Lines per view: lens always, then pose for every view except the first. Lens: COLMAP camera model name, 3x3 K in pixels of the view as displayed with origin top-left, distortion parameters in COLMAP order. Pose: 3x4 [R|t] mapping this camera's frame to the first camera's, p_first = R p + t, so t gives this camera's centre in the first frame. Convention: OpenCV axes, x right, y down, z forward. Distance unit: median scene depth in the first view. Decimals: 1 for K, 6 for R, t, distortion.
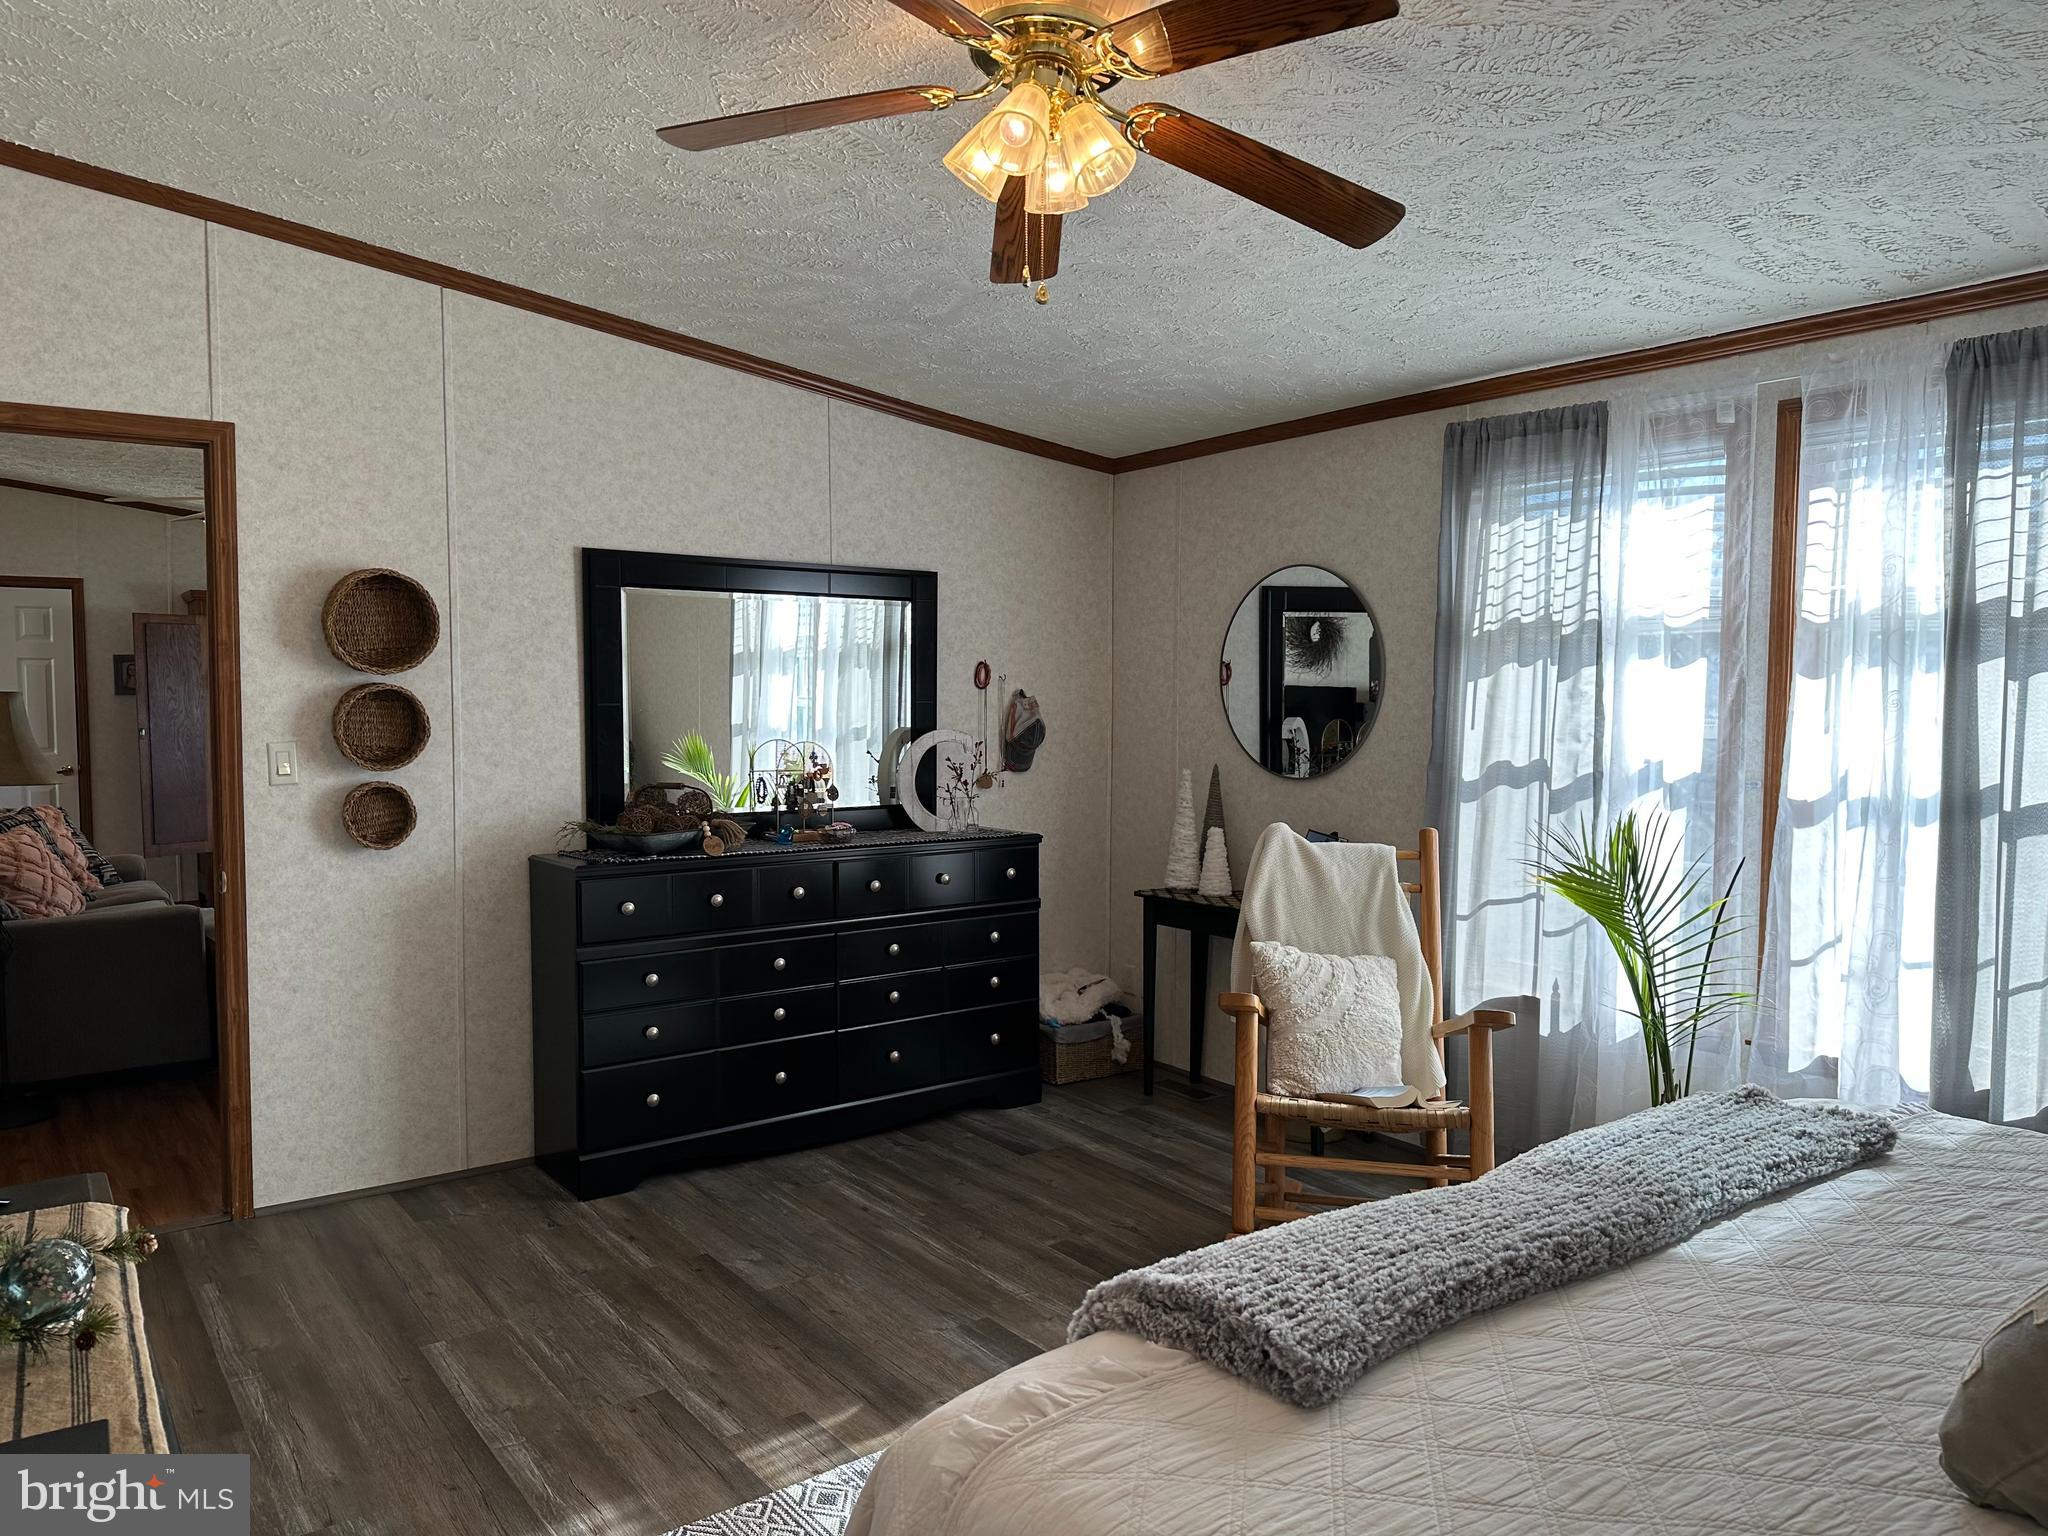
lens RADIAL K [[1444.6, 0, 1027.5], [0, 1444.6, 774.6], [0, 0, 1]] dist [0.042813, -0.055988]
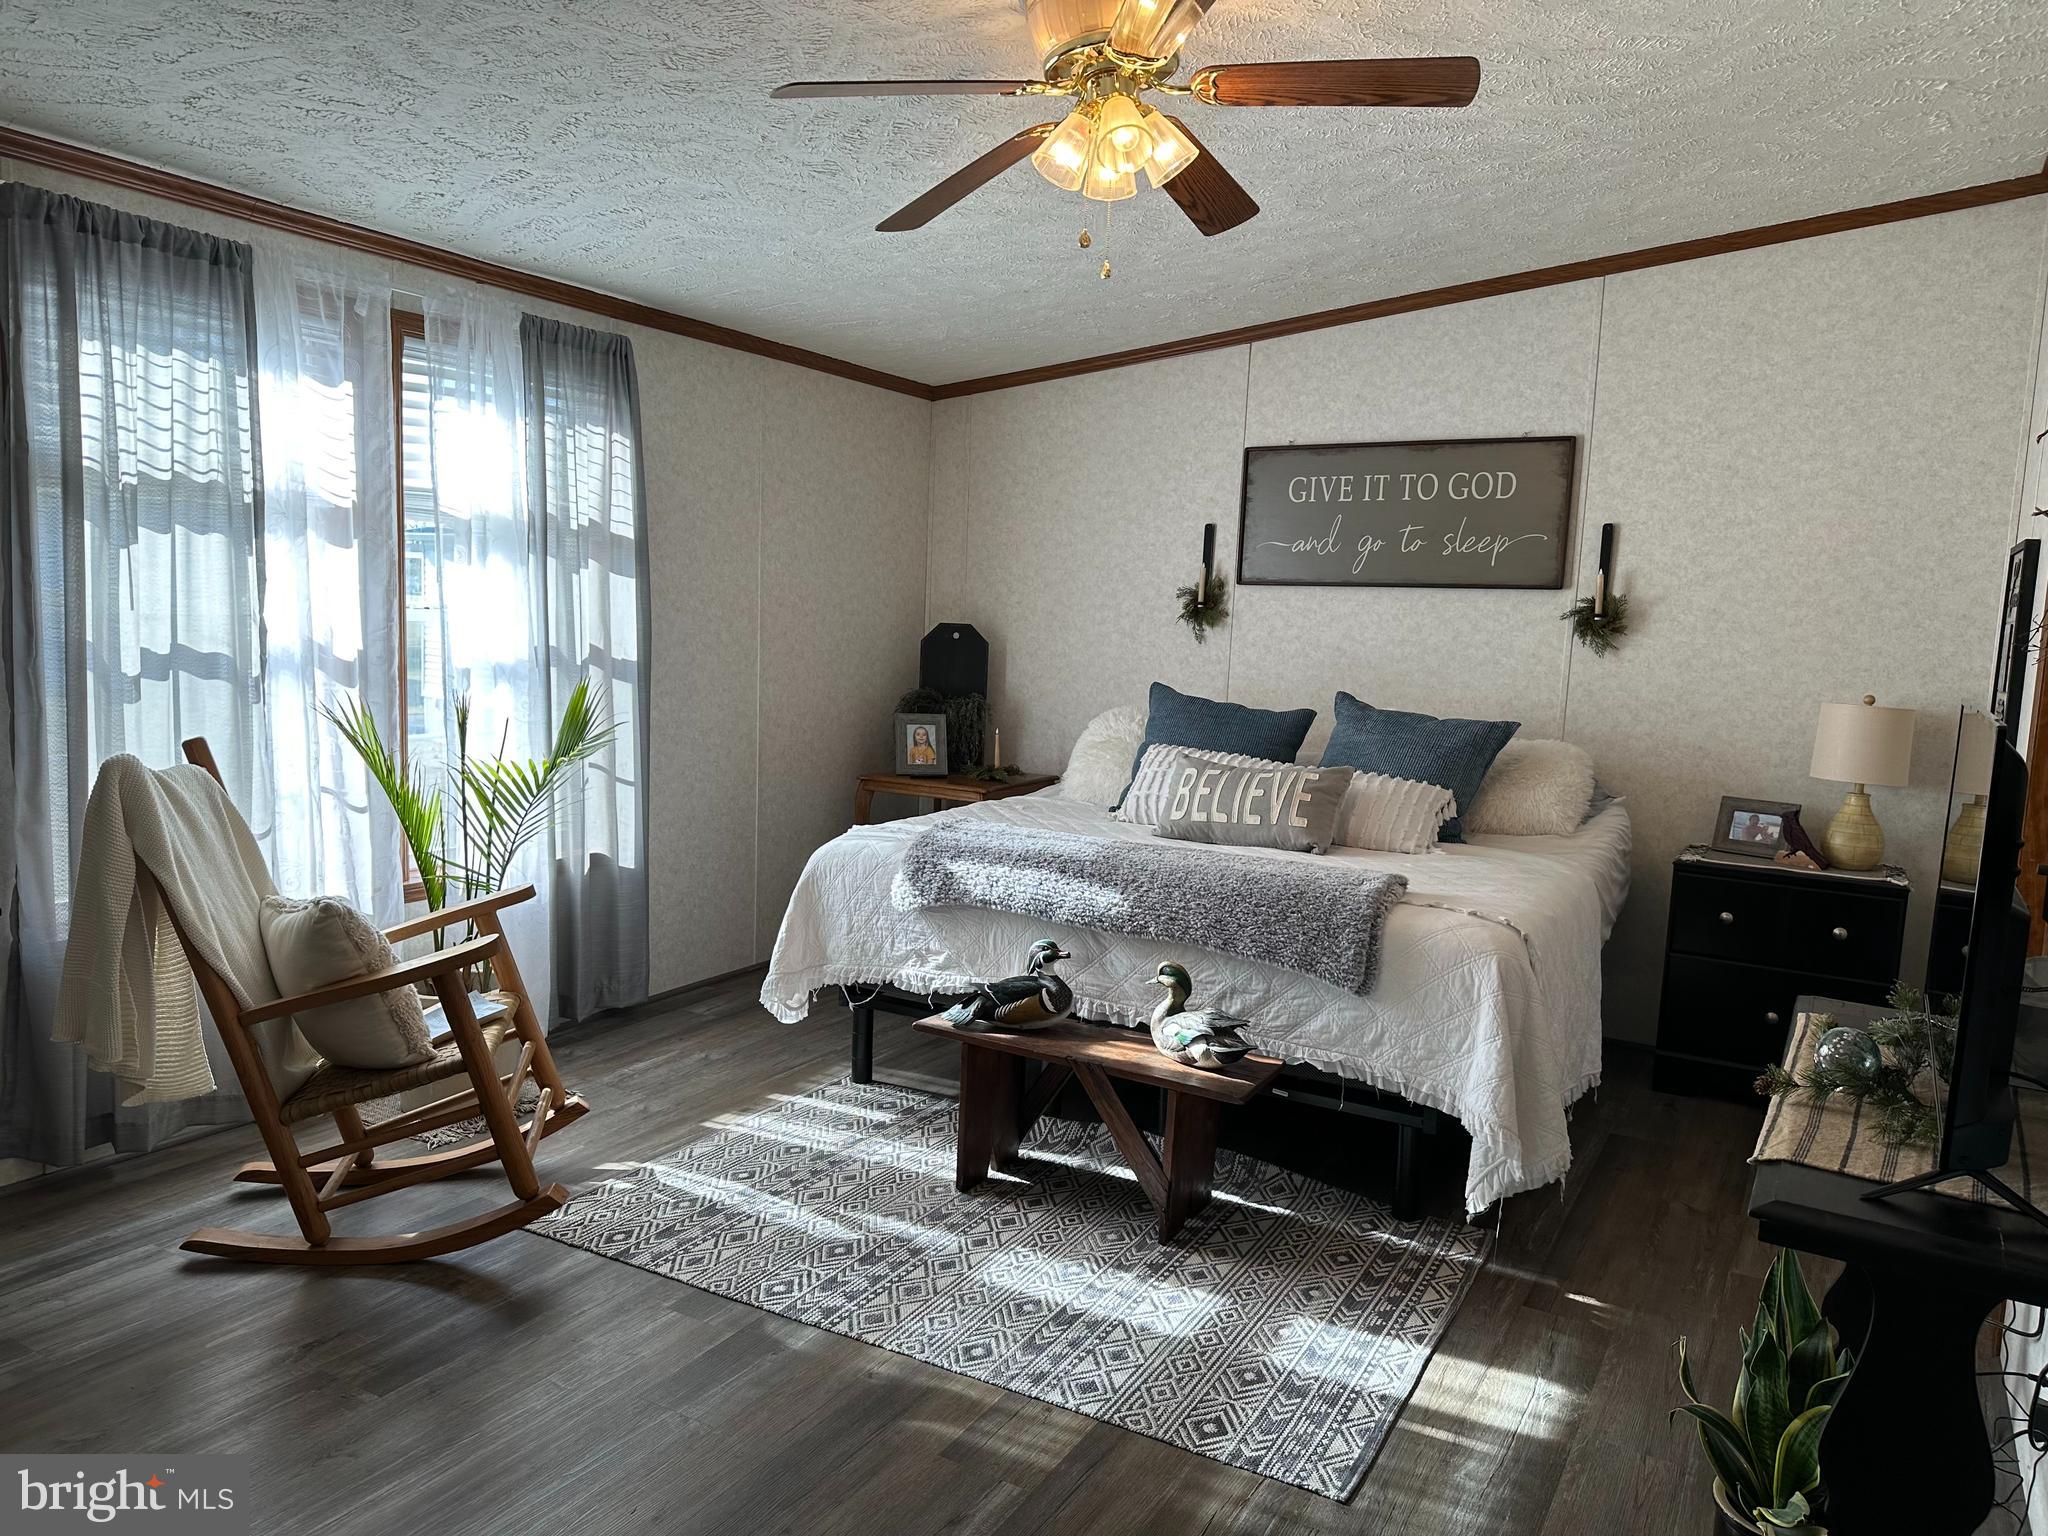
lens RADIAL K [[1444.6, 0, 1029.2], [0, 1444.6, 768.1], [0, 0, 1]] dist [0.042813, -0.055988]
pose [[-0.390760, -0.117603, 0.912949, -0.691103], [0.016056, 0.990783, 0.134502, -0.050516], [-0.920353, 0.067216, -0.385270, 0.965702]]
